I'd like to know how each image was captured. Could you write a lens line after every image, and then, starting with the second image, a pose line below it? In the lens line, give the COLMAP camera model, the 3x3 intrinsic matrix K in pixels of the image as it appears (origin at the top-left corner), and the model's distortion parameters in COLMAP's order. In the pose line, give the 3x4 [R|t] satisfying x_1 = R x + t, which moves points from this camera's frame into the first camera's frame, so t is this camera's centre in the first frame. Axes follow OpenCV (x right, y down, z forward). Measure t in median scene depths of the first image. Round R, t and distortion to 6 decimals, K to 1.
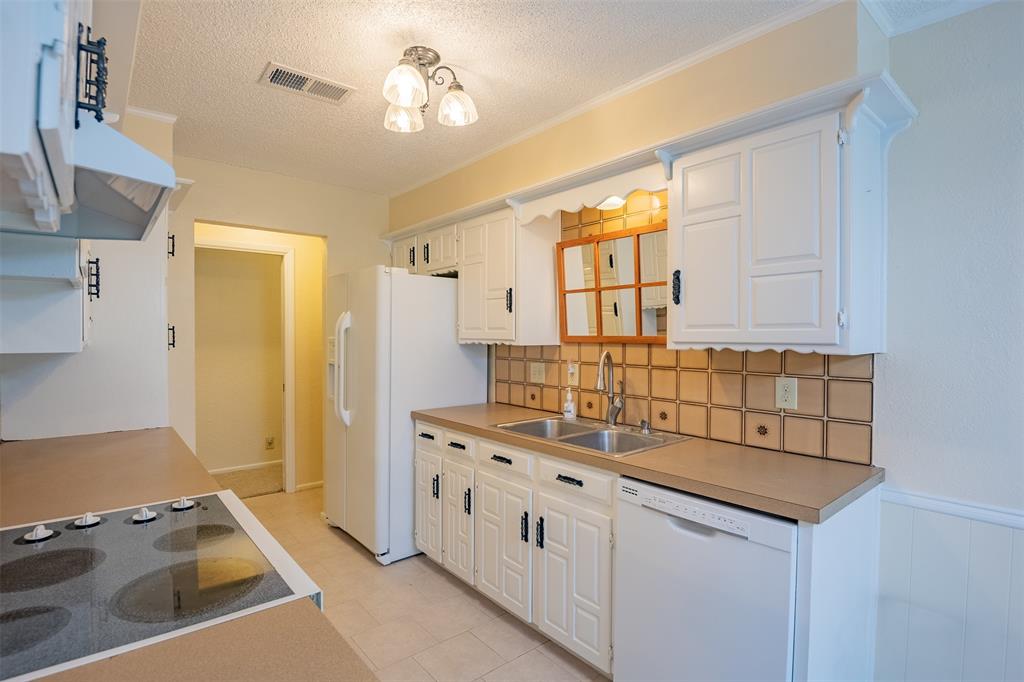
lens RADIAL K [[499.3, 0, 514.5], [0, 499.3, 339.2], [0, 0, 1]] dist [-0.013127, -0.003650]
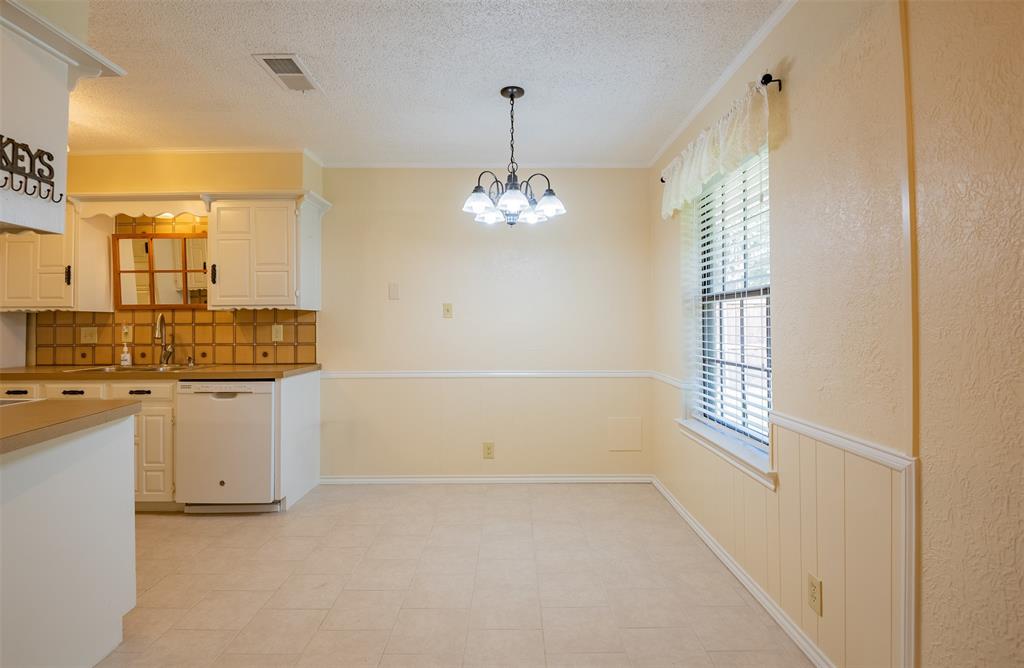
lens RADIAL K [[496.8, 0, 526.8], [0, 496.8, 317.3], [0, 0, 1]] dist [-0.022356, -0.002457]
pose [[0.625298, 0.002743, 0.780381, -0.283183], [0.018394, 0.999664, -0.018252, 0.083750], [-0.780169, 0.025767, 0.625038, -0.790979]]
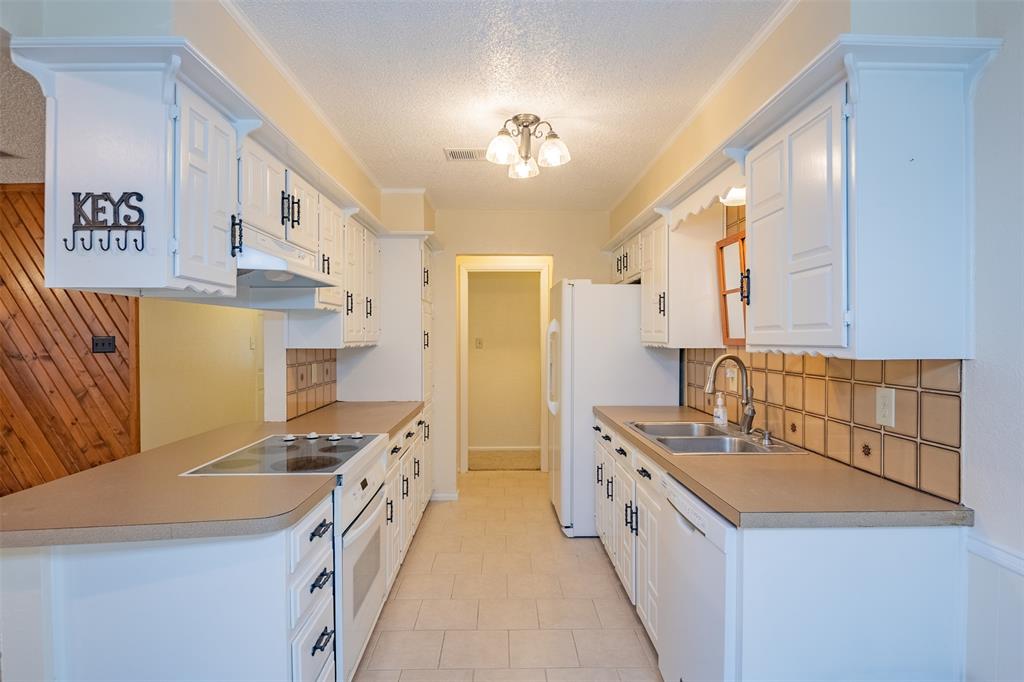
lens RADIAL K [[545.7, 0, 513.0], [0, 545.7, 340.3], [0, 0, 1]] dist [0.015936, -0.017454]
pose [[0.772524, -0.000921, -0.634984, 0.543911], [-0.002937, 0.999983, -0.005024, 0.003714], [0.634978, 0.005746, 0.772509, -0.081284]]
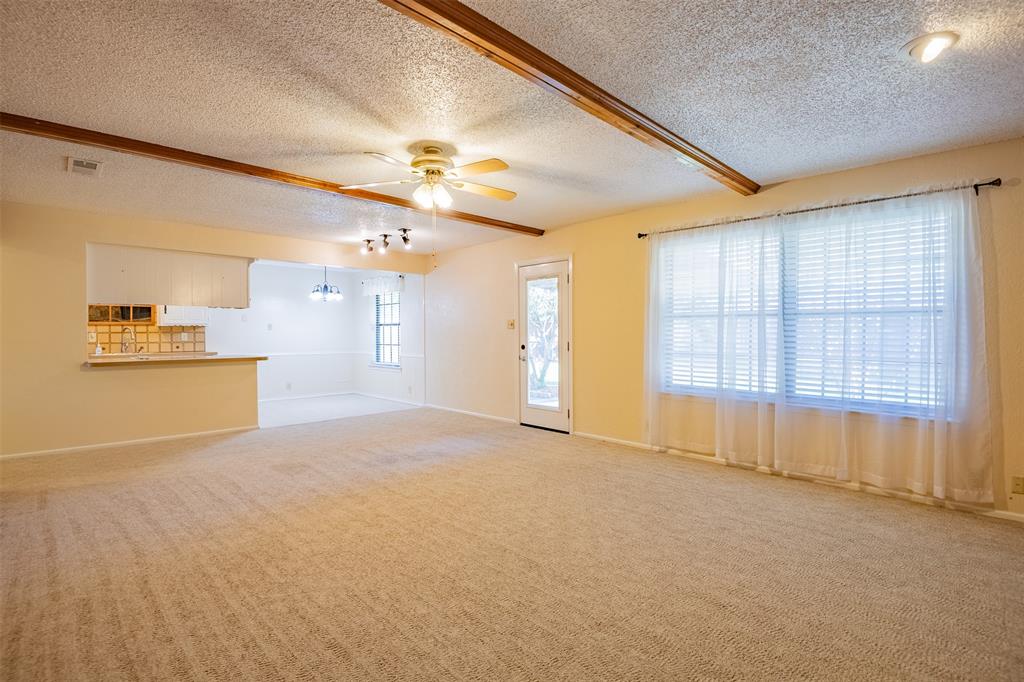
lens RADIAL K [[469.4, 0, 514.5], [0, 469.4, 338.5], [0, 0, 1]] dist [-0.015316, -0.009840]
pose [[-0.076098, -0.014321, 0.996997, -2.869546], [0.015574, 0.999758, 0.015549, 0.087631], [-0.996979, 0.016711, -0.075857, -1.163589]]
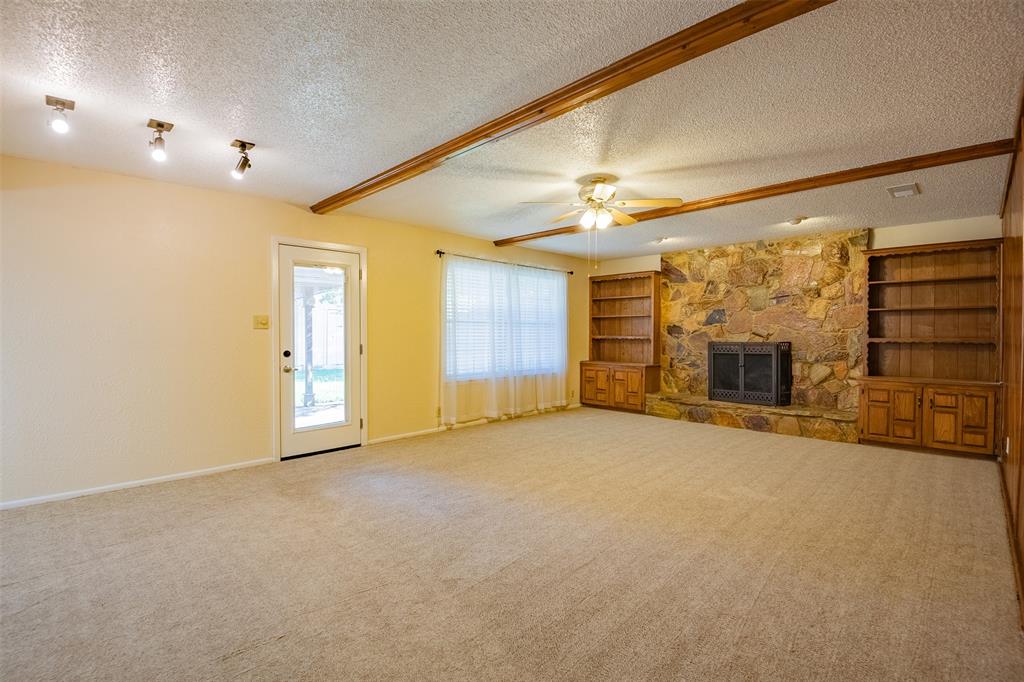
lens RADIAL K [[469.4, 0, 513.3], [0, 469.4, 341.4], [0, 0, 1]] dist [-0.015316, -0.009840]
pose [[-0.996335, 0.002375, -0.085498, -1.072357], [-0.000437, 0.999460, 0.032856, 0.062570], [0.085530, 0.032773, -0.995796, 0.552795]]
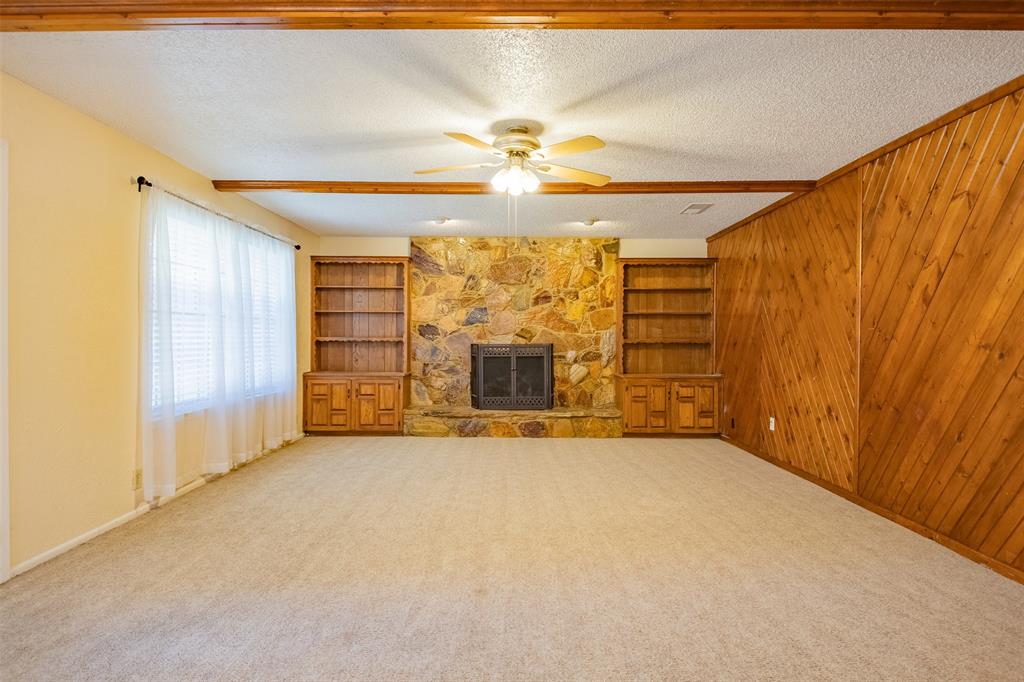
lens RADIAL K [[545.7, 0, 510.6], [0, 545.7, 342.9], [0, 0, 1]] dist [0.015936, -0.017454]
pose [[-0.649104, 0.009732, -0.760637, -0.412705], [-0.014752, 0.999569, 0.025379, 0.074375], [0.760557, 0.027694, -0.648681, -0.122939]]
